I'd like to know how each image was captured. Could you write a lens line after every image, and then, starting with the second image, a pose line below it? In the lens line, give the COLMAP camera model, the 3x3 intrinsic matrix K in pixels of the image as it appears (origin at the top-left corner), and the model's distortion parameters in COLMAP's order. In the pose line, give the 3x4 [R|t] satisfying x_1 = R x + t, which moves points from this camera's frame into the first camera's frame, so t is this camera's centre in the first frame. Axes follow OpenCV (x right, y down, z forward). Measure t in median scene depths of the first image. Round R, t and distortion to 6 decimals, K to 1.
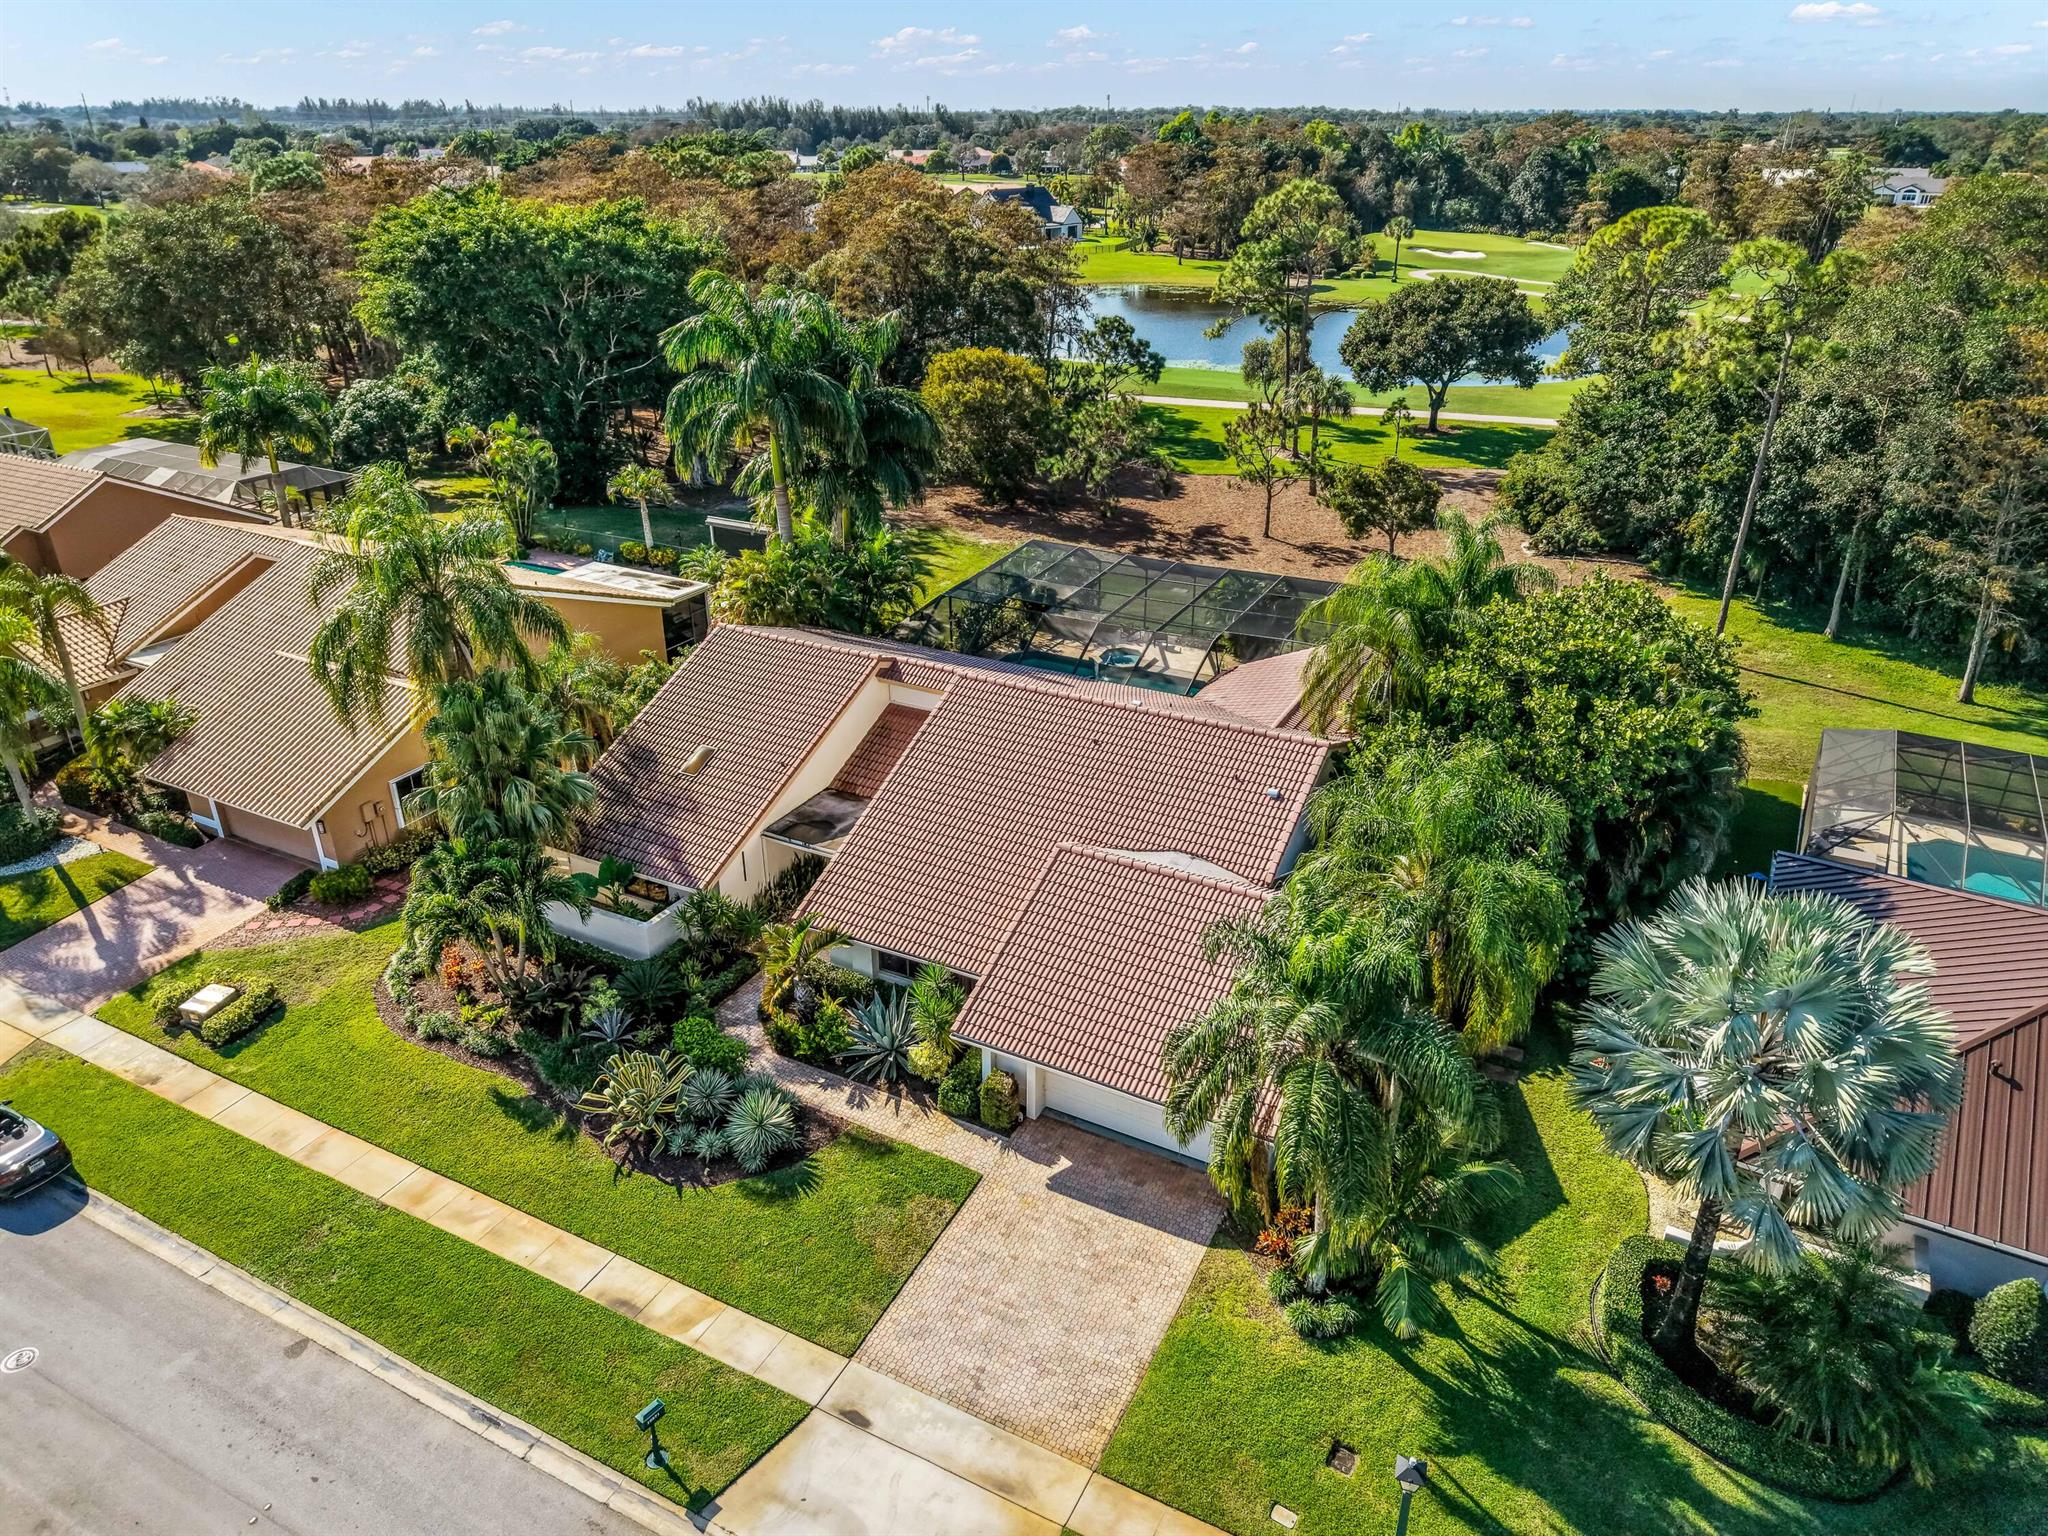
lens RADIAL K [[1364.6, 0, 1015.8], [0, 1364.6, 770.8], [0, 0, 1]] dist [0.037826, -0.038515]
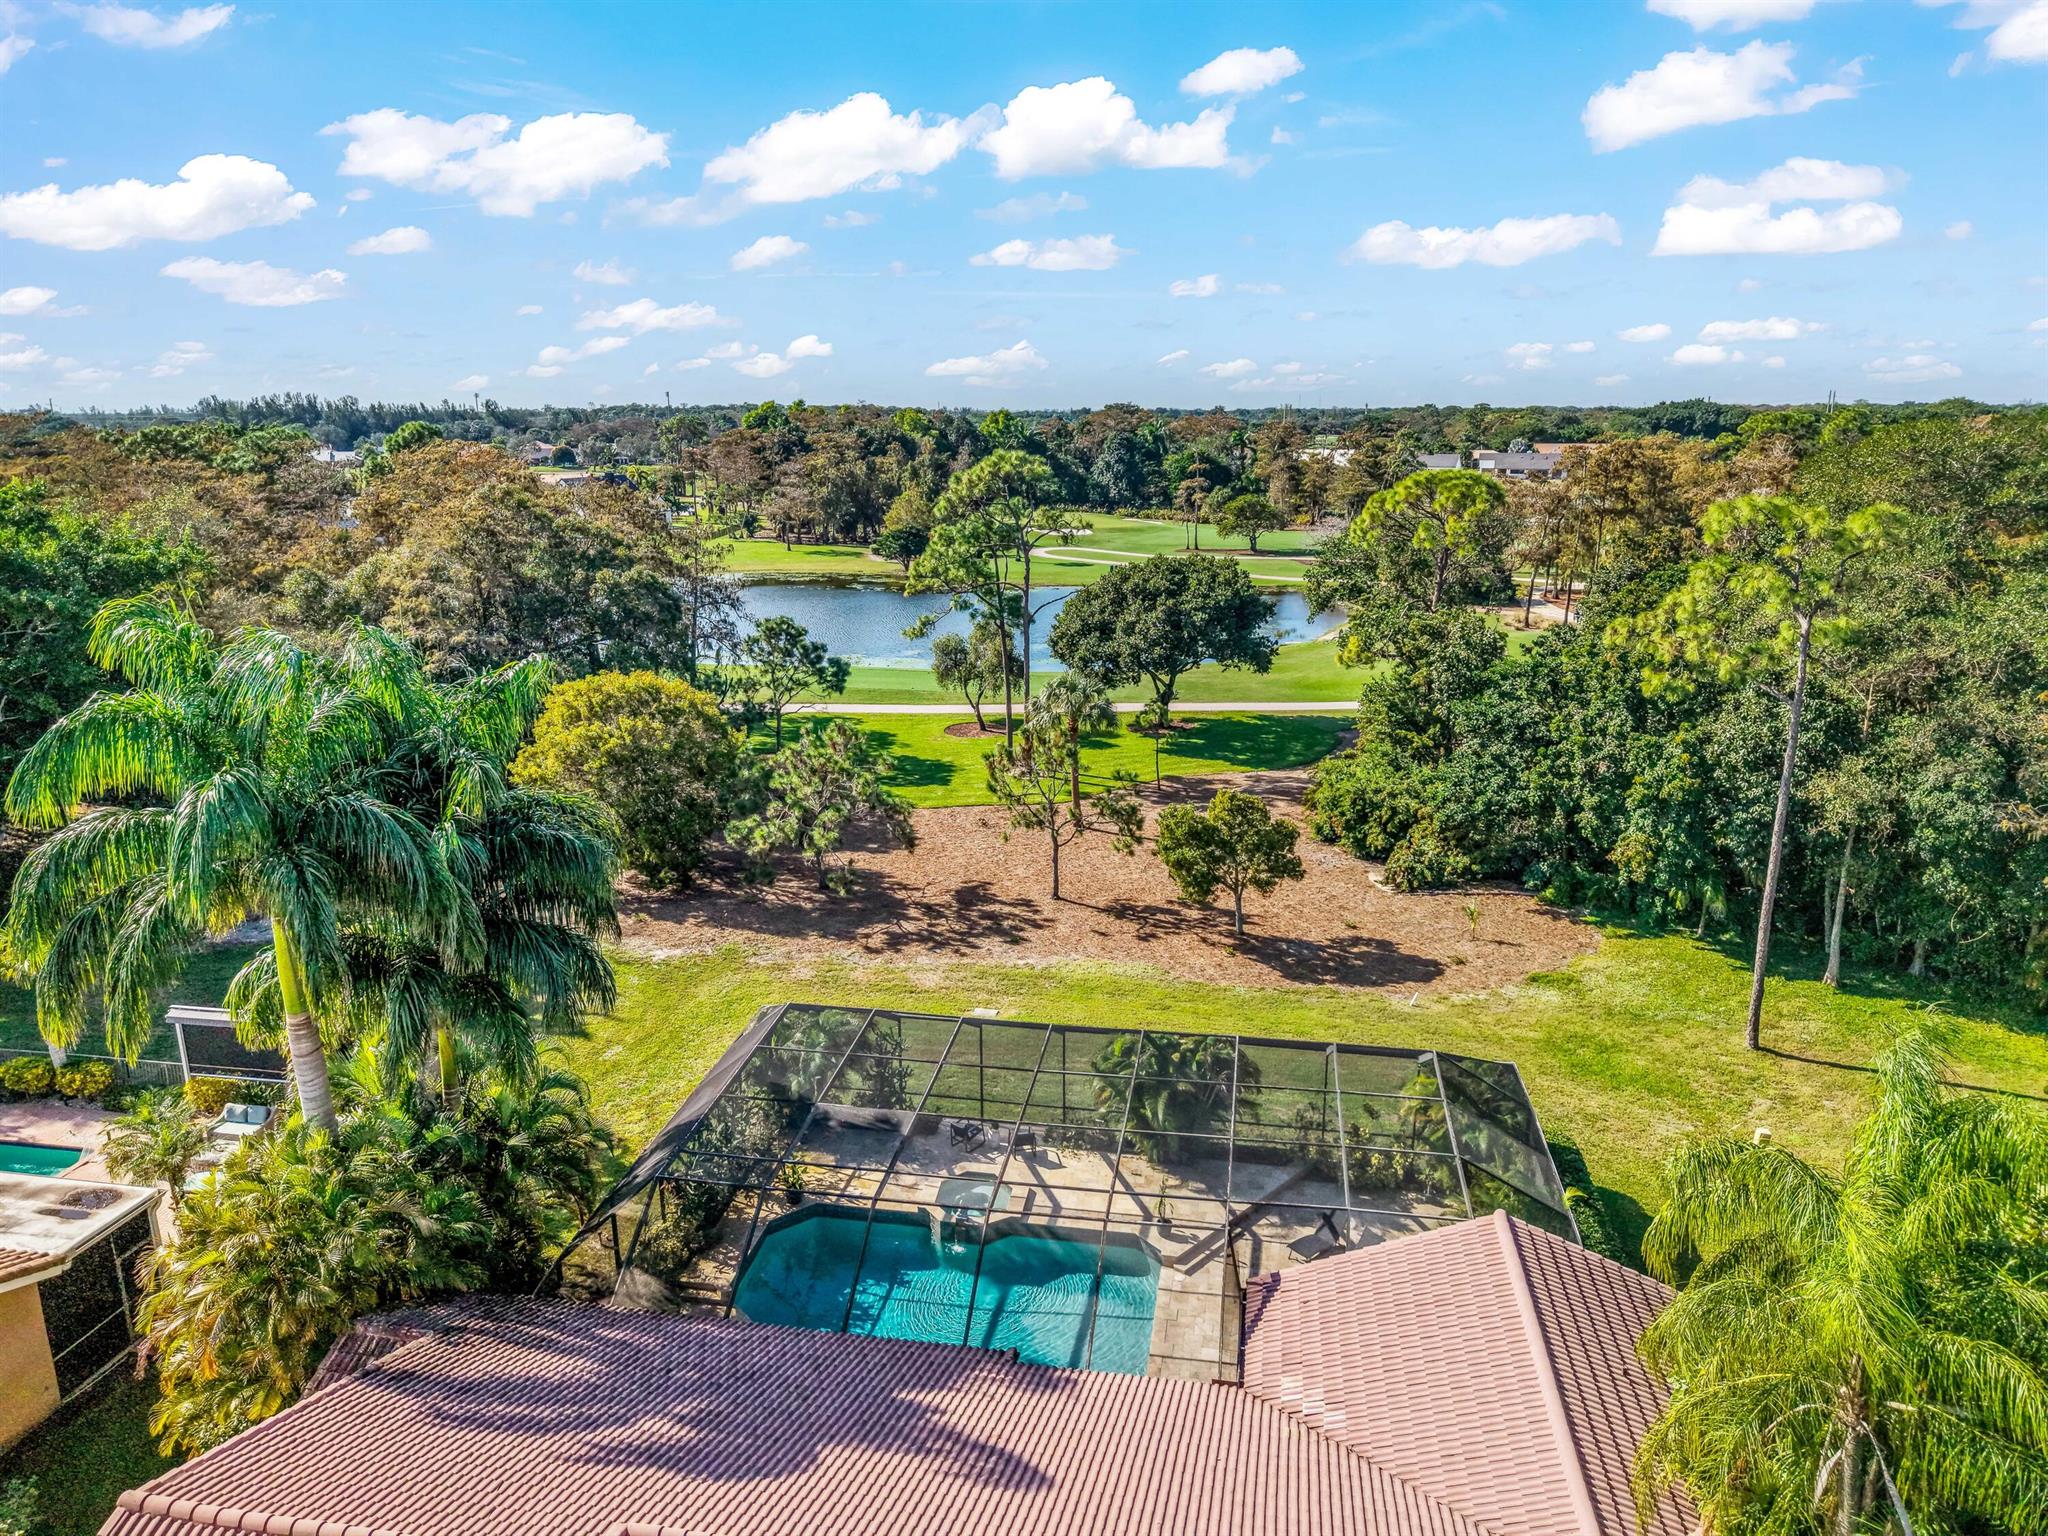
lens RADIAL K [[1364.6, 0, 1021.9], [0, 1364.6, 772.0], [0, 0, 1]] dist [0.037826, -0.038515]
pose [[0.952062, -0.083304, 0.294345, -0.044090], [0.137387, 0.976146, -0.168116, -0.118597], [-0.273319, 0.200496, 0.940796, 0.306908]]
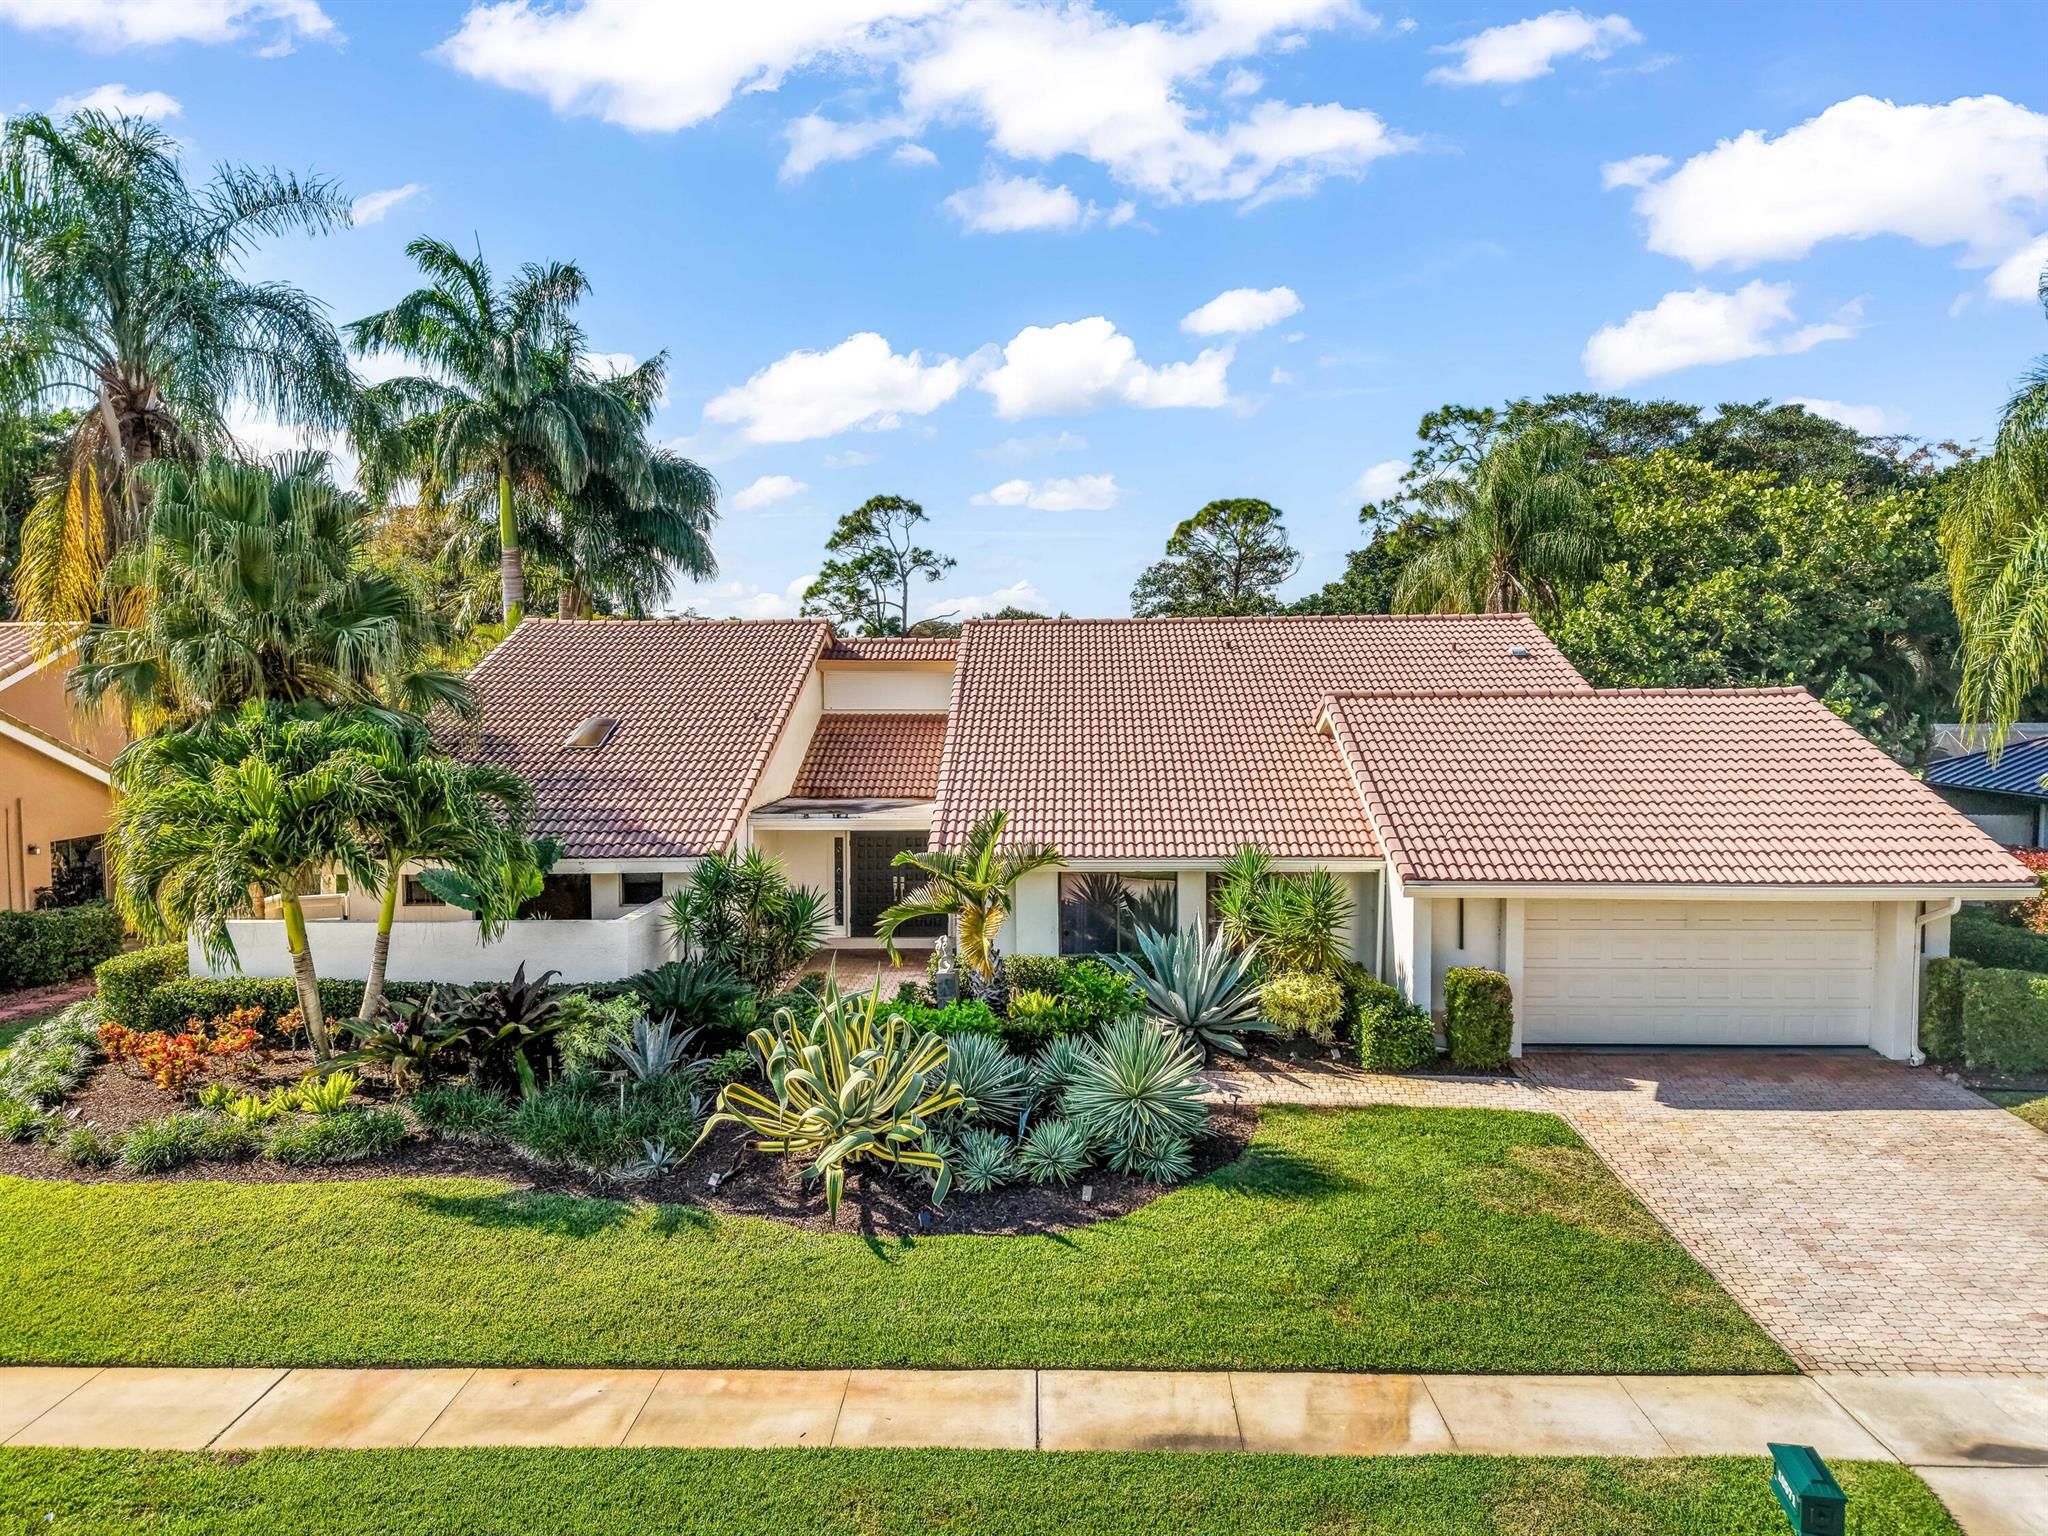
lens RADIAL K [[1364.6, 0, 1020.4], [0, 1364.6, 767.4], [0, 0, 1]] dist [0.037826, -0.038515]
pose [[0.897385, -0.026315, 0.440464, -0.169601], [0.191090, 0.922934, -0.334181, 0.121583], [-0.397725, 0.384057, 0.833255, 0.236213]]
